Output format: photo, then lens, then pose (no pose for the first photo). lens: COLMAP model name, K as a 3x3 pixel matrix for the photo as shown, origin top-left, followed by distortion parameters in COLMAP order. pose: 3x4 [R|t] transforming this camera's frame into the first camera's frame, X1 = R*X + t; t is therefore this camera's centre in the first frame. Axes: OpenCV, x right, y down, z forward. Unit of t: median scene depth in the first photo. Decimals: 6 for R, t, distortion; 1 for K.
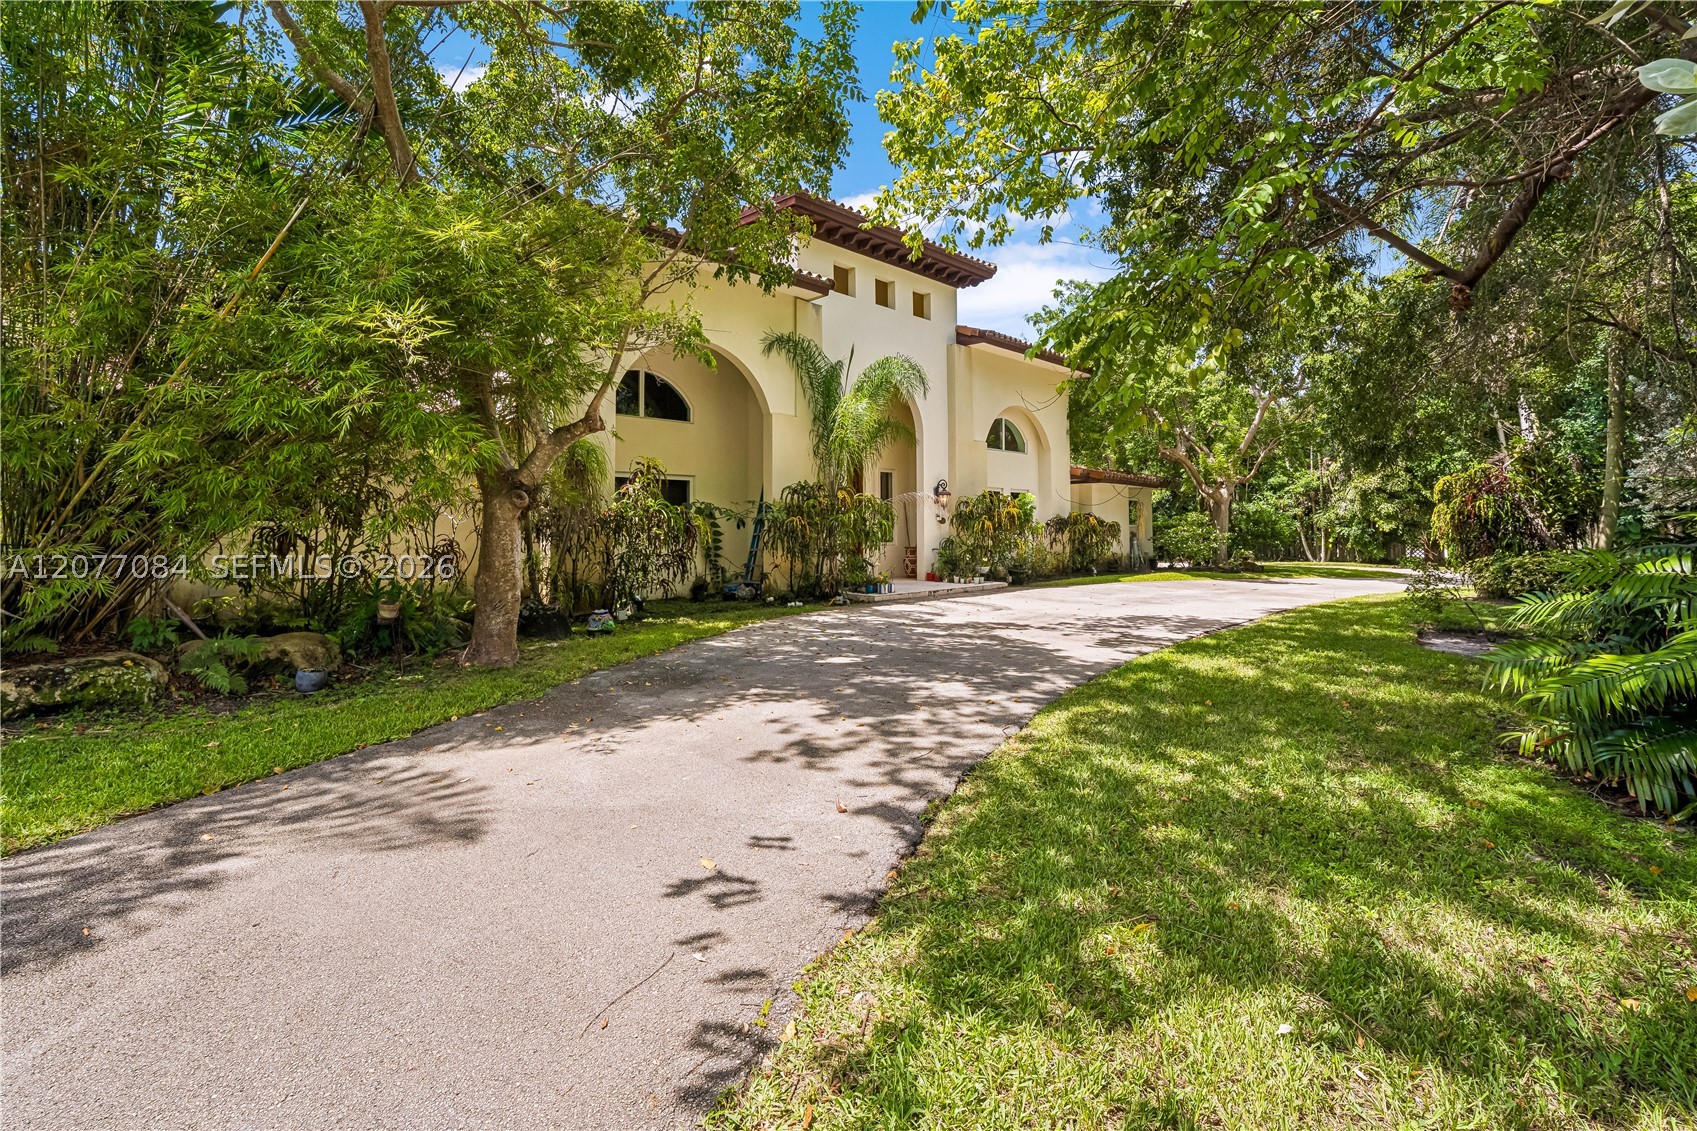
lens RADIAL K [[791.2, 0, 848.5], [0, 791.2, 565.5], [0, 0, 1]] dist [0.000613, 0.000041]
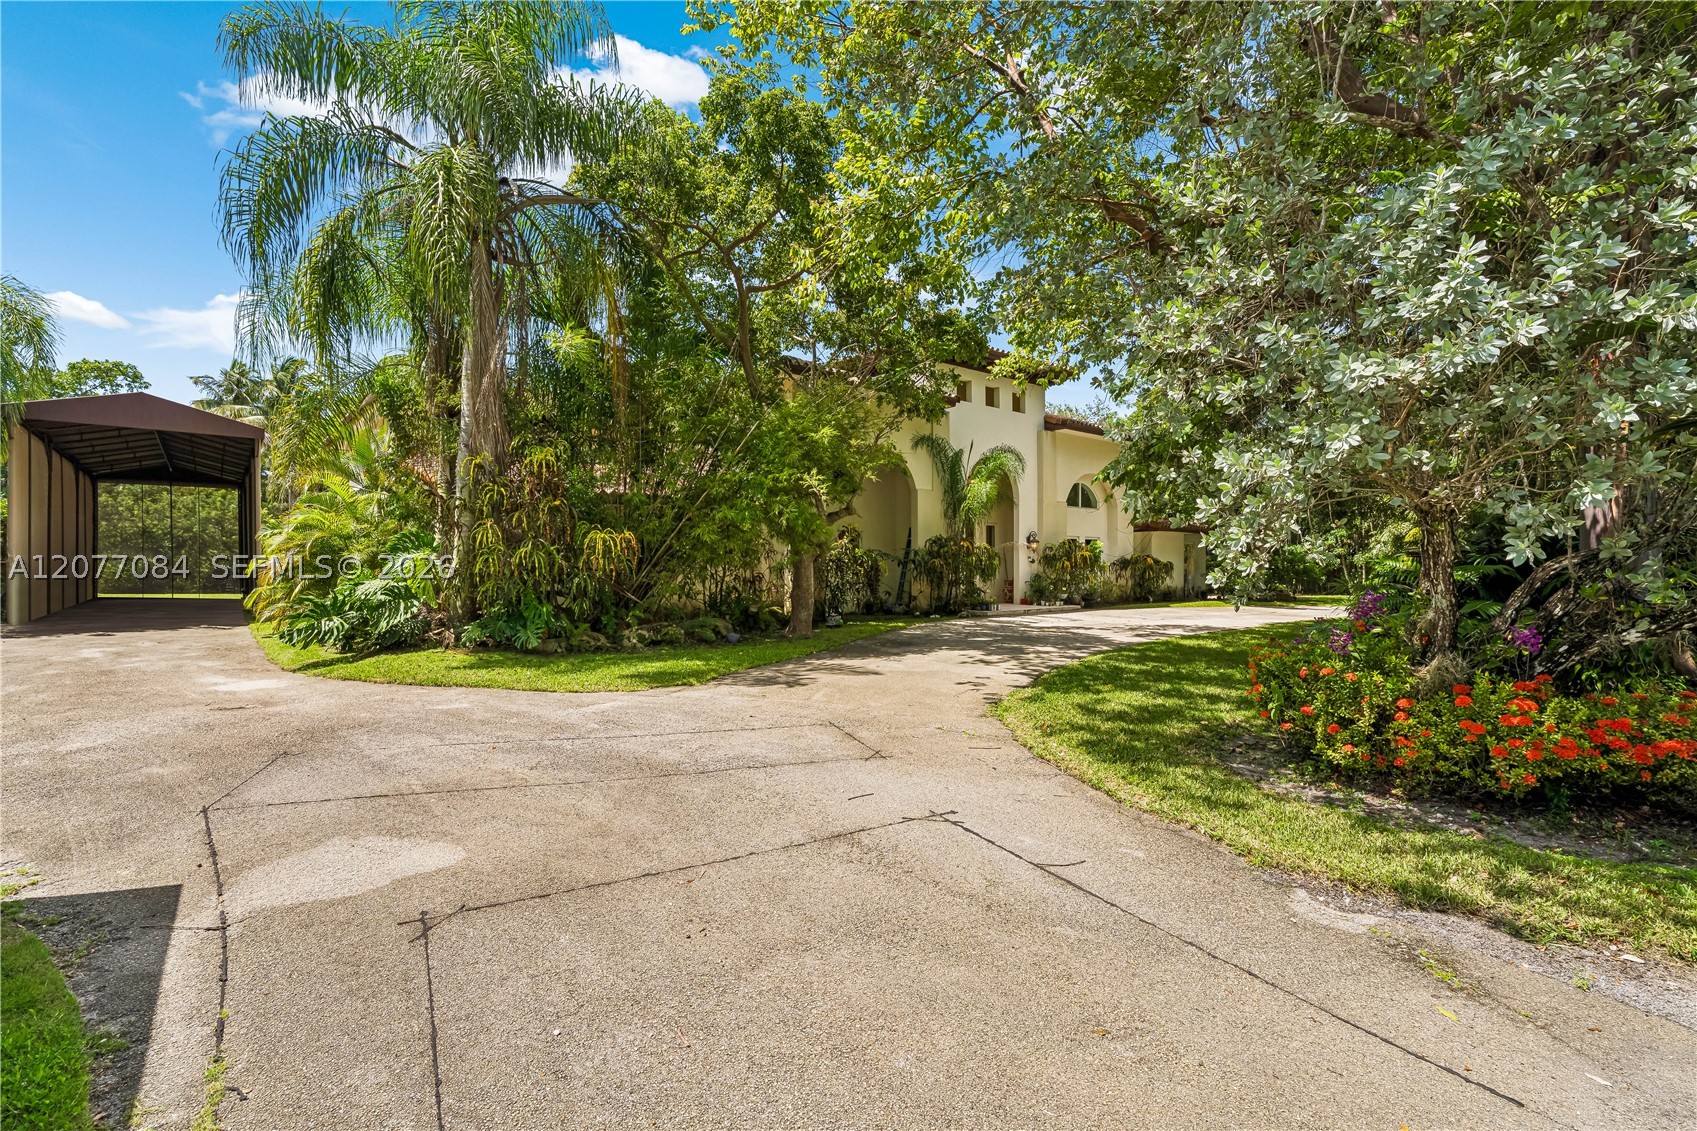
lens RADIAL K [[759.6, 0, 827.4], [0, 759.6, 615.4], [0, 0, 1]] dist [0.023295, 0.000005]
pose [[0.991427, 0.008751, -0.130369, -0.066882], [-0.006620, 0.999838, 0.016767, 0.019292], [0.130495, -0.015761, 0.991324, -0.389163]]
